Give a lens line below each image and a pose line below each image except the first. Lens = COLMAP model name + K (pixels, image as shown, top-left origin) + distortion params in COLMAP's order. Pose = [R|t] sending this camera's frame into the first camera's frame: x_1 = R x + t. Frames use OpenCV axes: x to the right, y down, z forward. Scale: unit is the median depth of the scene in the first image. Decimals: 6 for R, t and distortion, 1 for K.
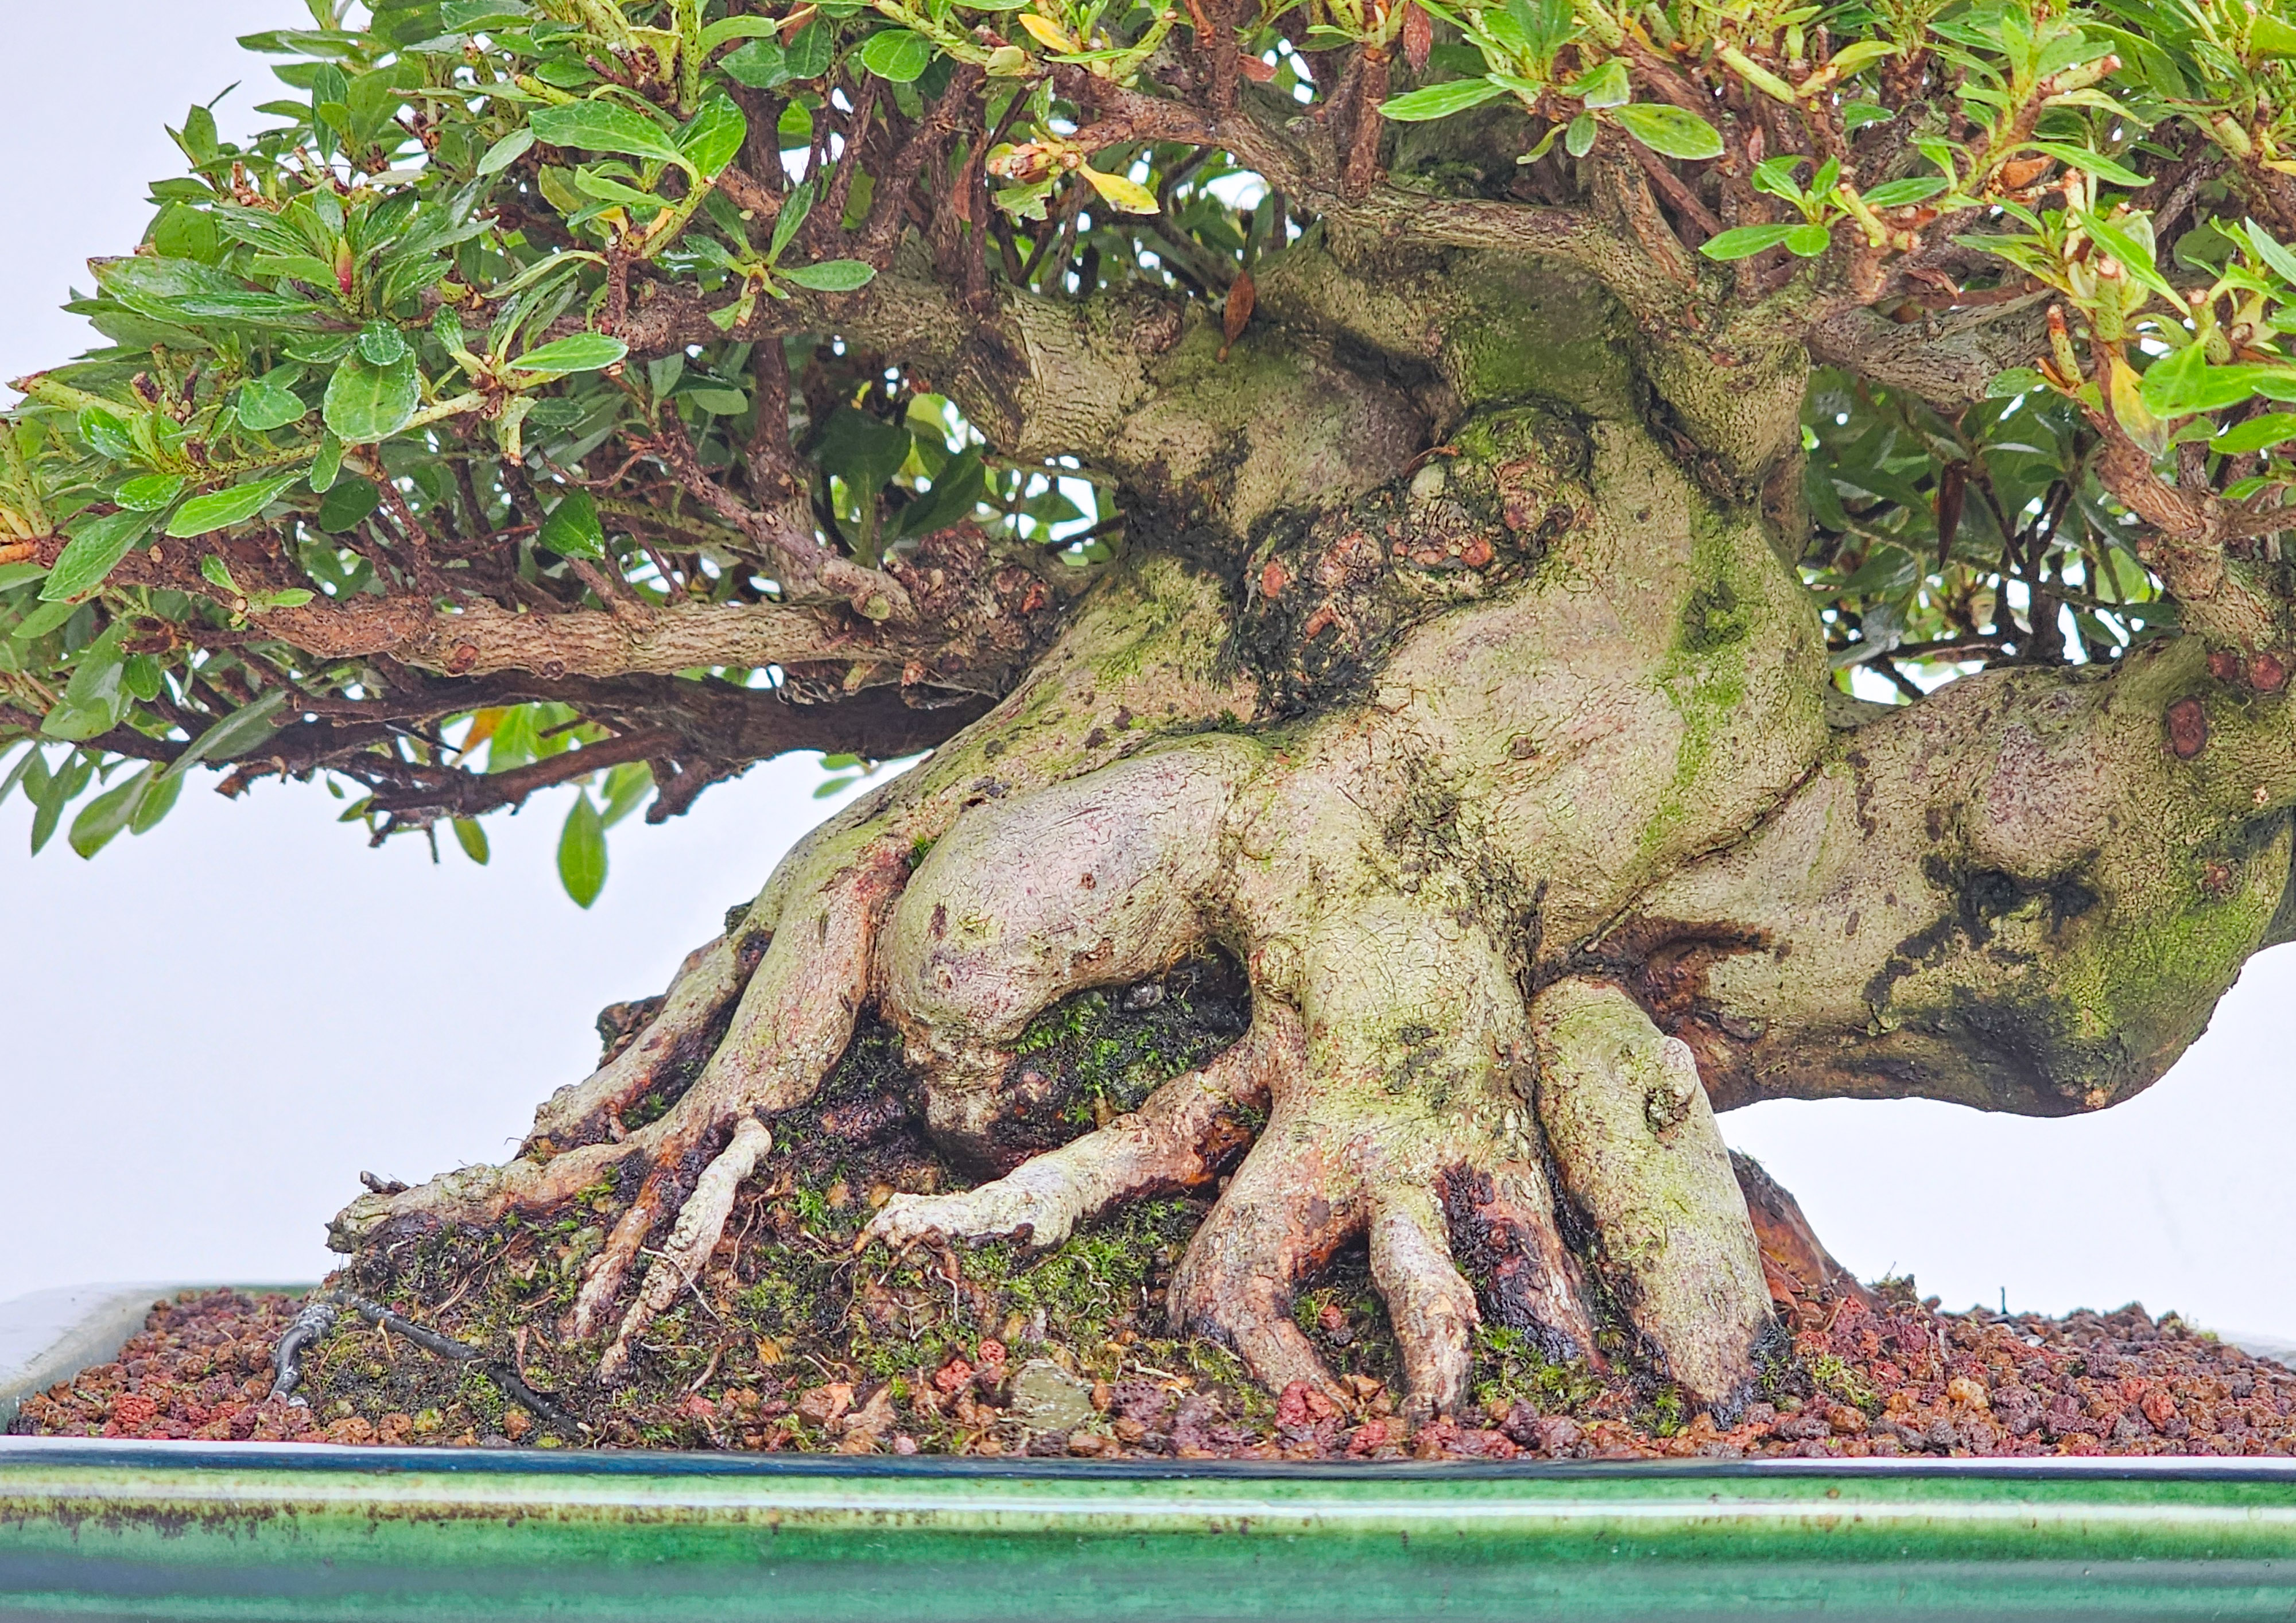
lens RADIAL K [[5824.7, 0, 1203.6], [0, 5824.7, 922.6], [0, 0, 1]] dist [-0.994958, 17.701263]
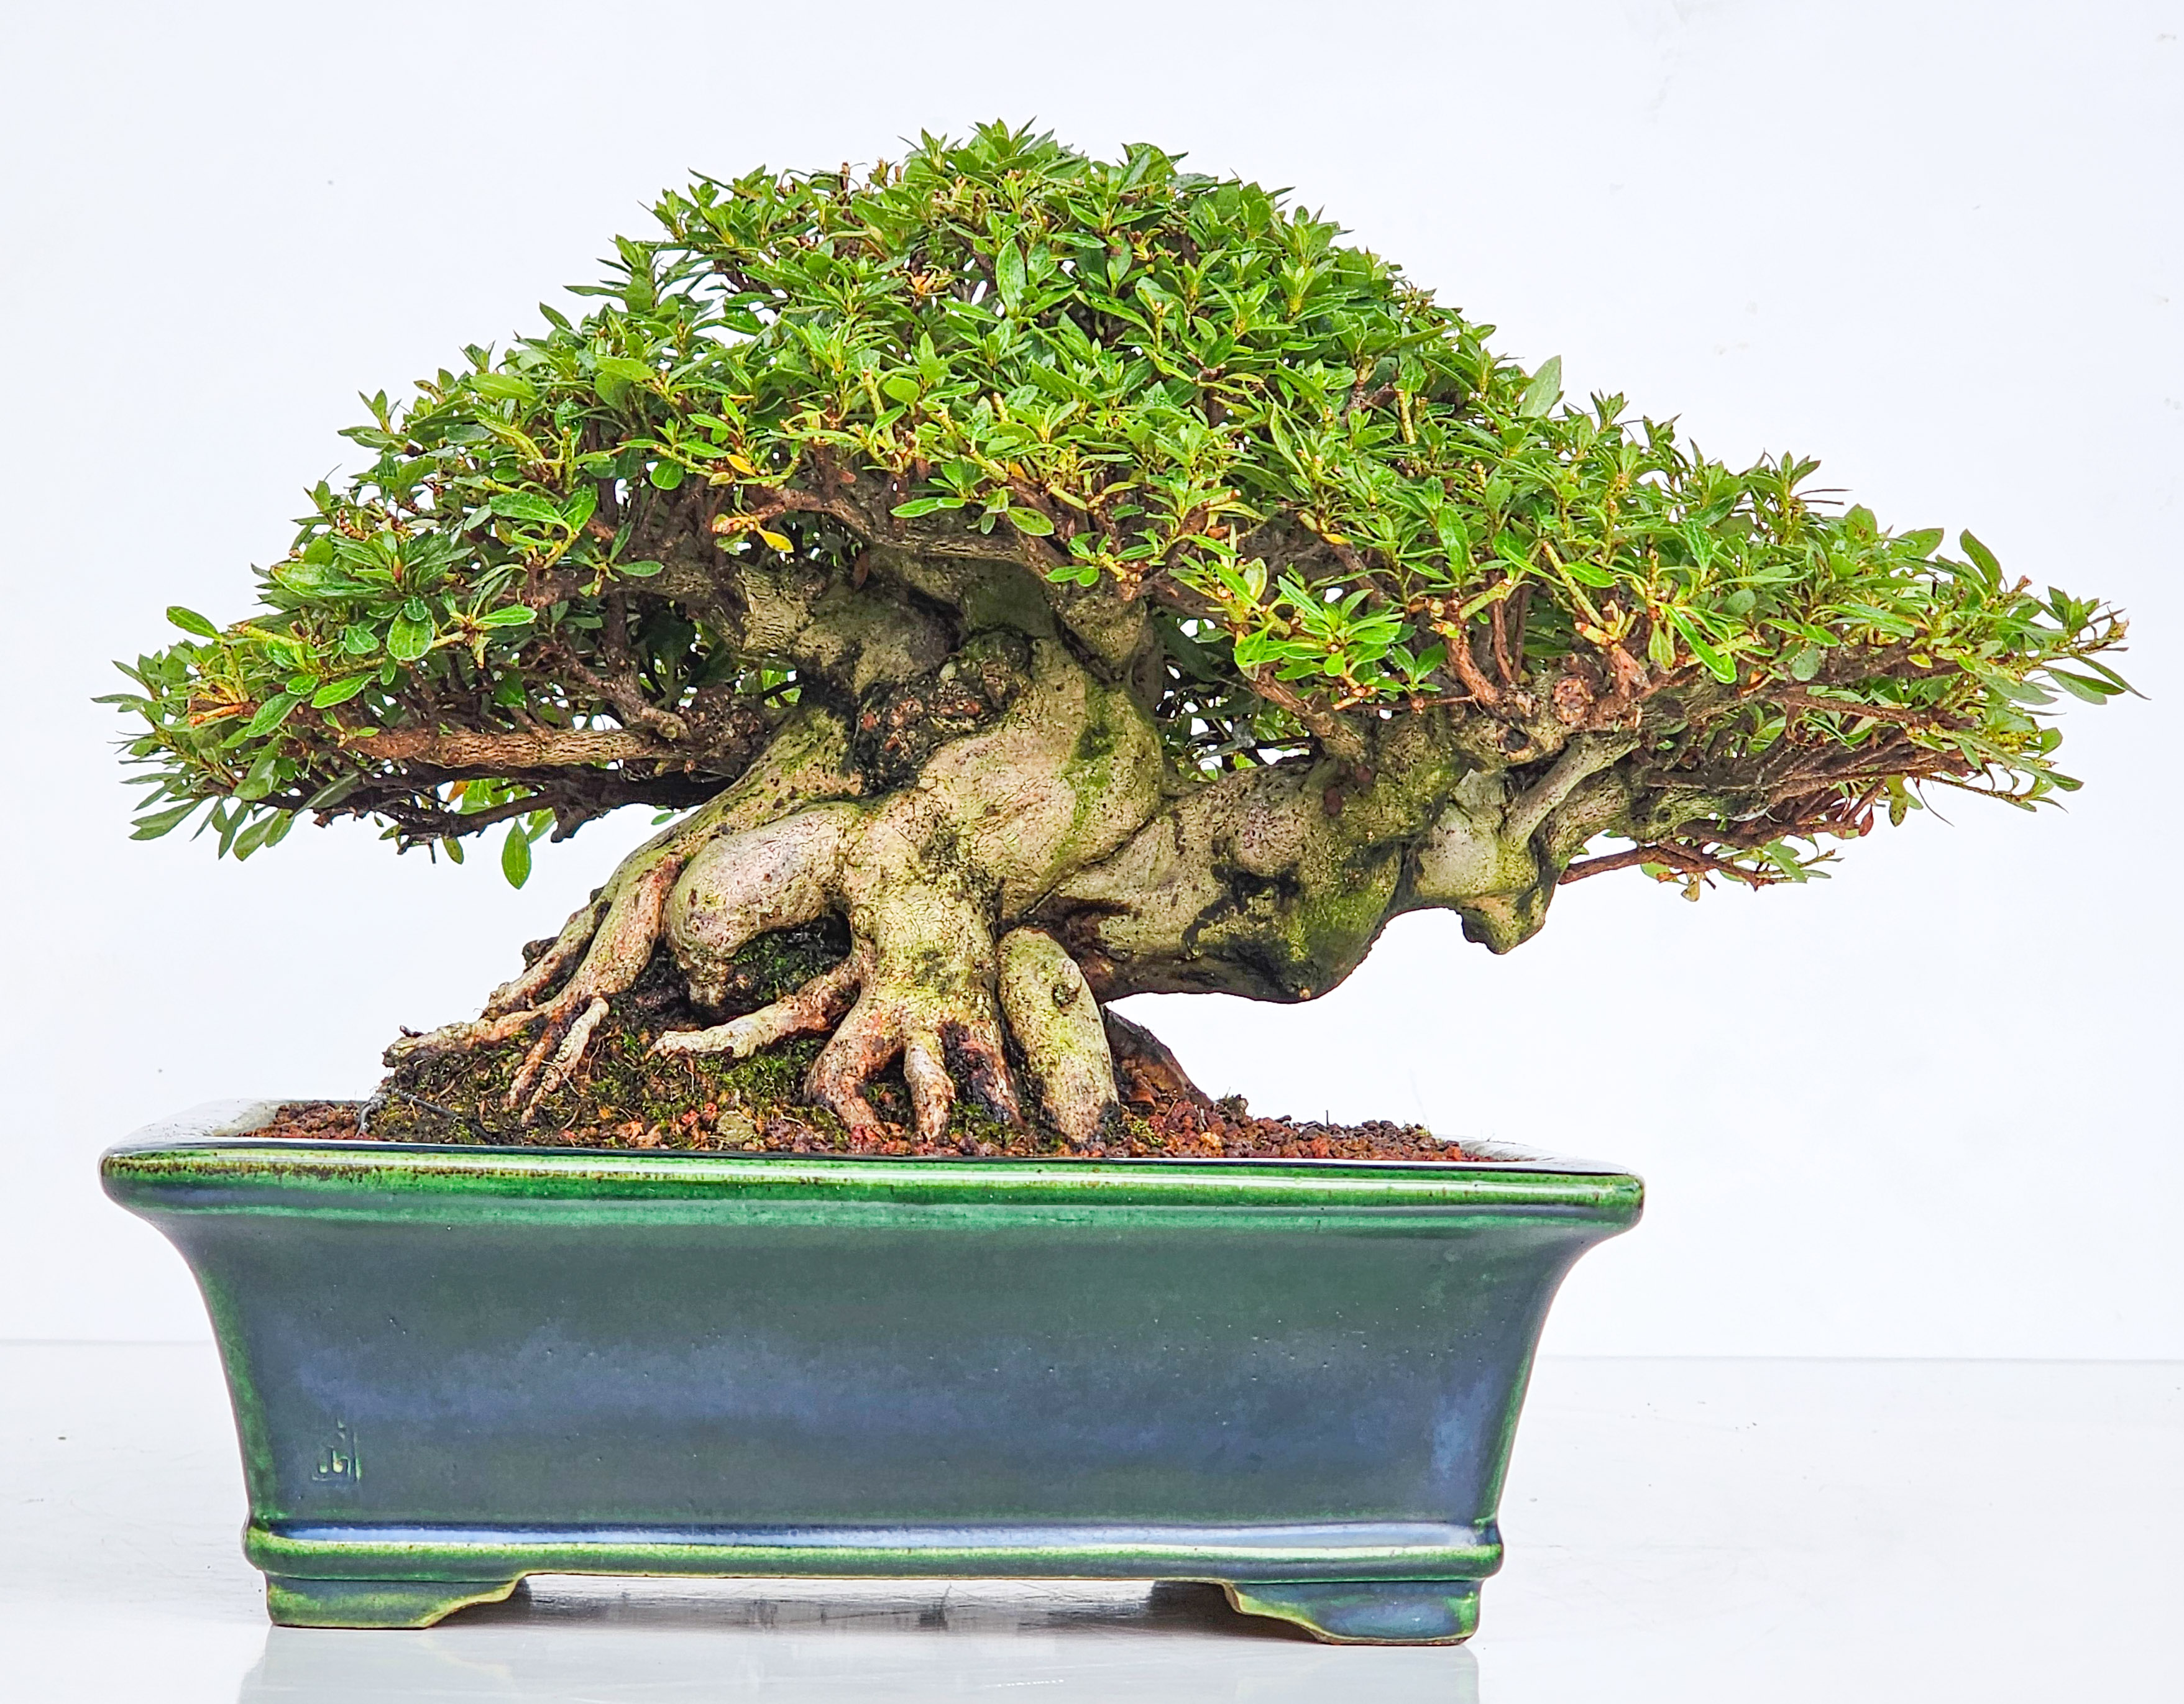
lens RADIAL K [[6357.7, 0, 1089.1], [0, 6357.7, 970.0], [0, 0, 1]] dist [-1.664307, 48.517233]
pose [[0.999800, 0.004789, -0.019409, 0.129332], [-0.004557, 0.999918, 0.011960, -0.001867], [0.019464, -0.011869, 0.999740, -1.133315]]
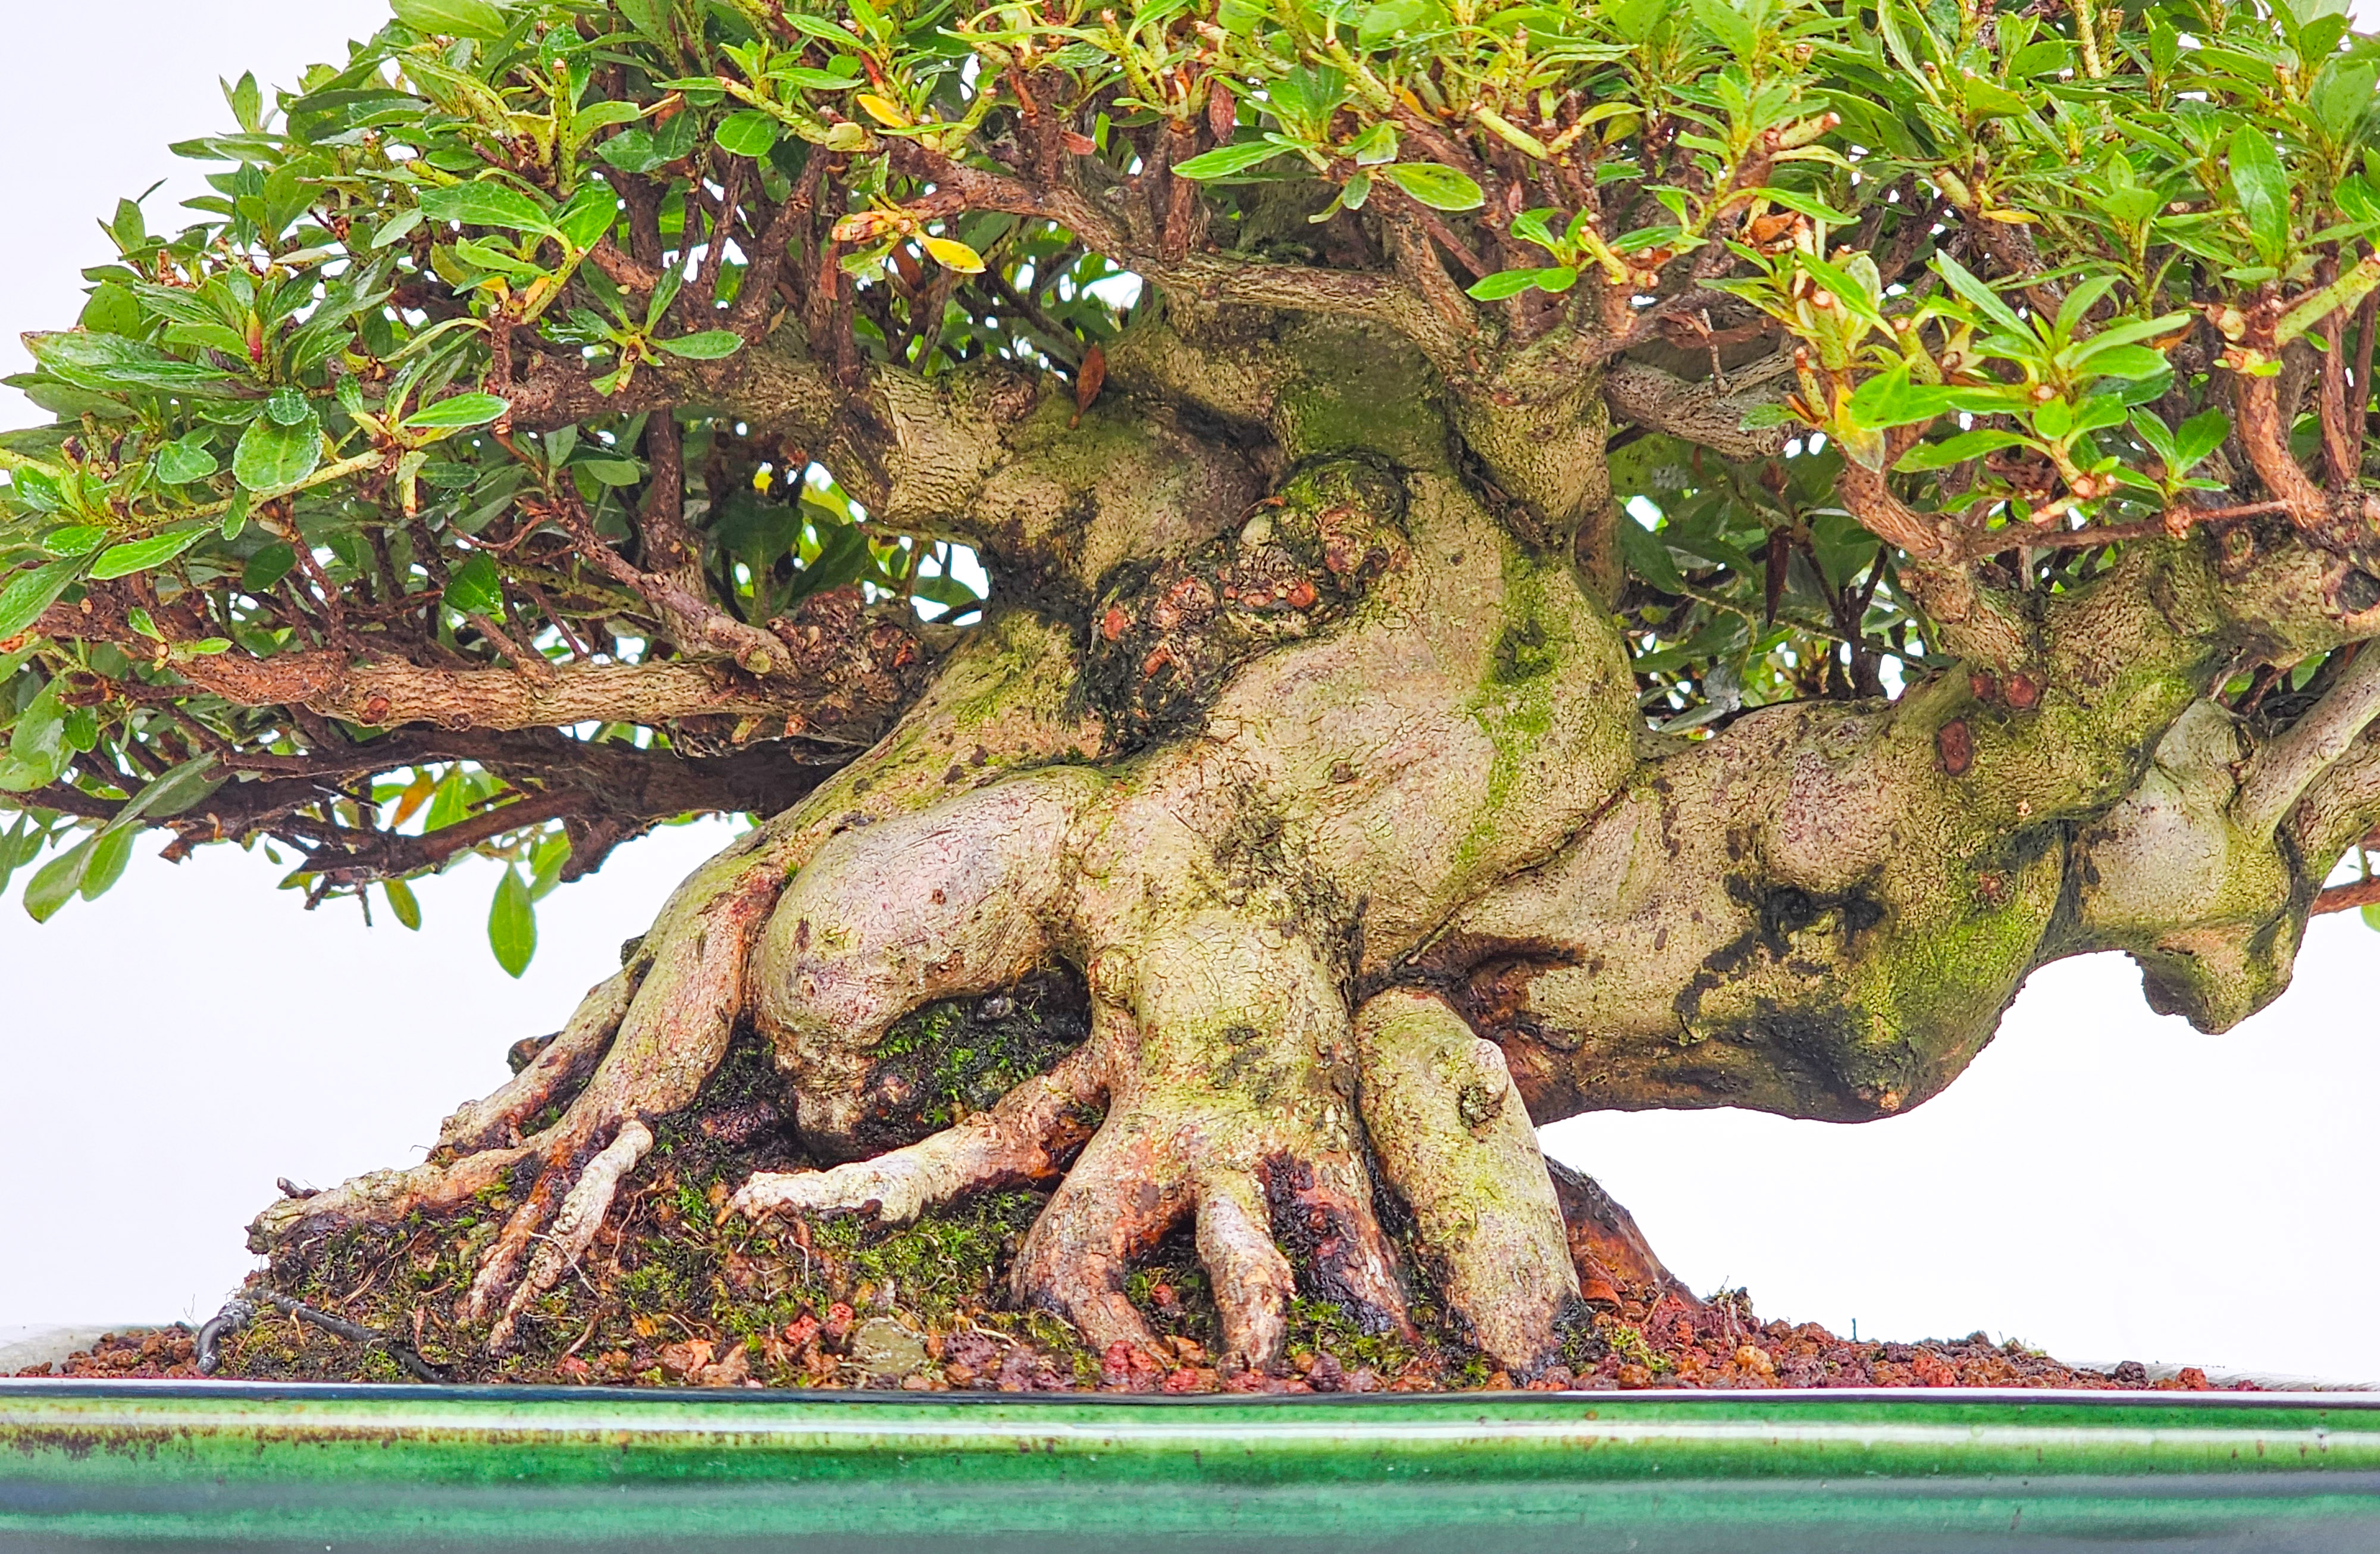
lens RADIAL K [[6058.4, 0, 1180.5], [0, 6058.4, 880.7], [0, 0, 1]] dist [-1.166179, 22.201493]
pose [[0.999781, -0.009333, -0.018753, 0.045723], [0.008379, 0.998698, -0.050313, 0.046267], [0.019199, 0.050145, 0.998557, -0.123905]]
